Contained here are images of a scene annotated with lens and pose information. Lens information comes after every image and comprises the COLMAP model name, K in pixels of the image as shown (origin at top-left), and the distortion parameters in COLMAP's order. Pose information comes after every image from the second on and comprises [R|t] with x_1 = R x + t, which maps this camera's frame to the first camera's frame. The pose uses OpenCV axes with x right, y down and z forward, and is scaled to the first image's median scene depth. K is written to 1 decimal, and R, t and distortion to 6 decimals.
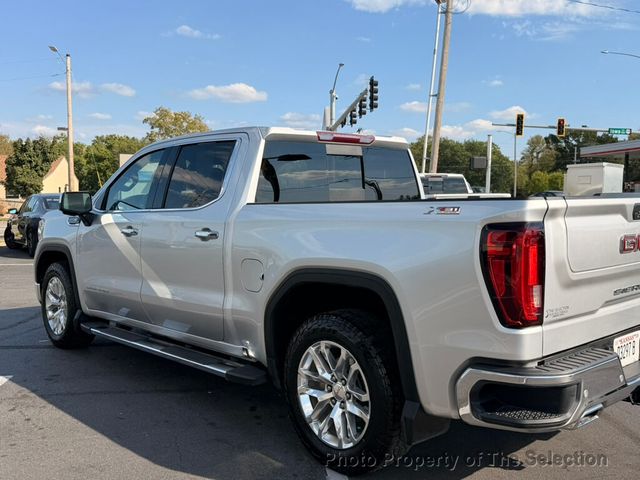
lens RADIAL K [[629.4, 0, 319.3], [0, 629.4, 239.8], [0, 0, 1]] dist [0.020491, 0.000000]
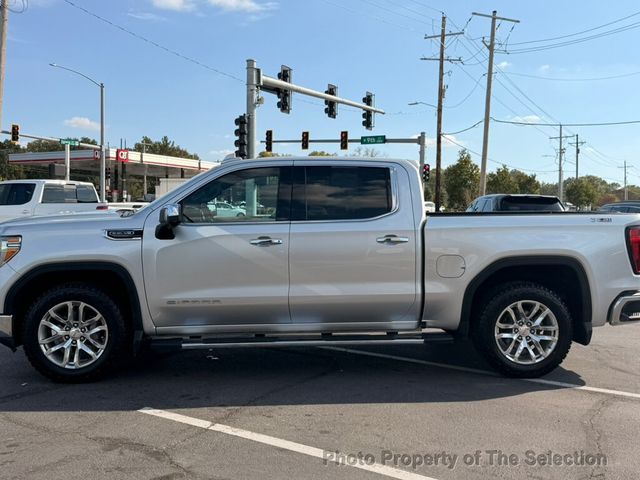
lens RADIAL K [[629.4, 0, 315.7], [0, 629.4, 234.6], [0, 0, 1]] dist [0.020491, 0.000000]
pose [[0.626928, -0.022783, 0.778744, -0.977702], [0.037764, 0.999286, -0.001166, -0.017947], [-0.778162, 0.030139, 0.627340, 0.234900]]
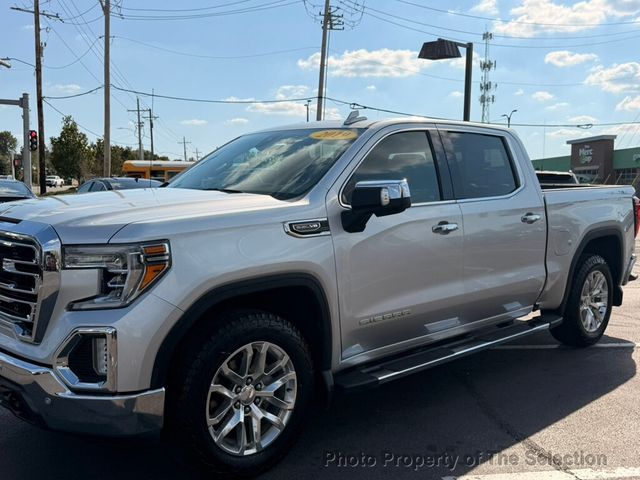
lens RADIAL K [[629.2, 0, 317.9], [0, 629.2, 240.4], [0, 0, 1]] dist [0.016618, 0.000000]
pose [[-0.005584, -0.084973, 0.996368, -1.026707], [0.056426, 0.994769, 0.085153, -0.069719], [-0.998391, 0.056697, -0.000760, 1.062050]]
